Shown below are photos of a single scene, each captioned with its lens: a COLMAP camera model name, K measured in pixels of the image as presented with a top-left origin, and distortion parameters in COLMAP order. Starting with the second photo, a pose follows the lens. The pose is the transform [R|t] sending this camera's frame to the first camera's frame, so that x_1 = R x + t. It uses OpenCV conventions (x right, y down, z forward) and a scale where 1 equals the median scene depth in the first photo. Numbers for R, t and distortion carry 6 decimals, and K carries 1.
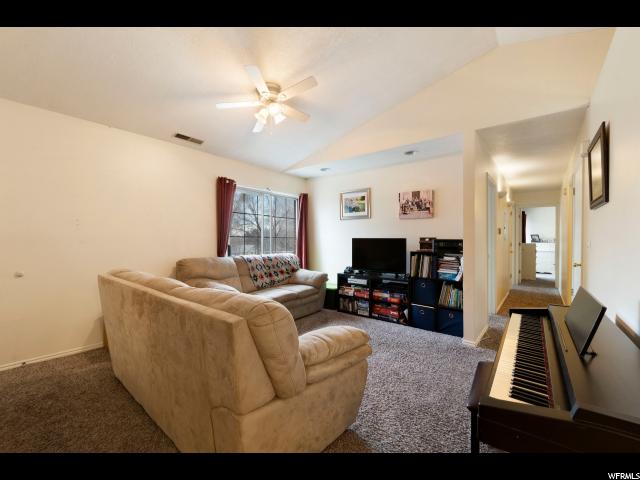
lens RADIAL K [[279.0, 0, 323.0], [0, 279.0, 238.9], [0, 0, 1]] dist [-0.007148, 0.000477]
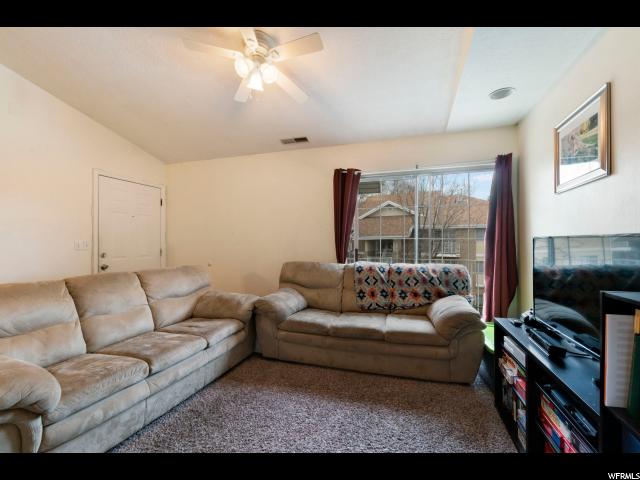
lens RADIAL K [[279.0, 0, 317.0], [0, 279.0, 242.2], [0, 0, 1]] dist [-0.007148, 0.000477]
pose [[0.335768, -0.007853, -0.941912, 0.408787], [0.005892, 0.999963, -0.006237, 0.005800], [0.941926, -0.003455, 0.335802, 0.645130]]
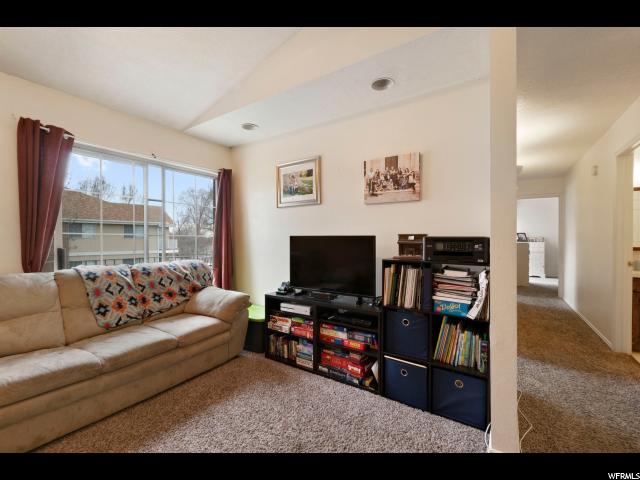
lens RADIAL K [[279.0, 0, 325.3], [0, 279.0, 241.7], [0, 0, 1]] dist [-0.007148, 0.000477]
pose [[0.995671, -0.004242, 0.092846, 0.138017], [0.003300, 0.999942, 0.010298, 0.003995], [-0.092884, -0.009947, 0.995627, 0.425627]]
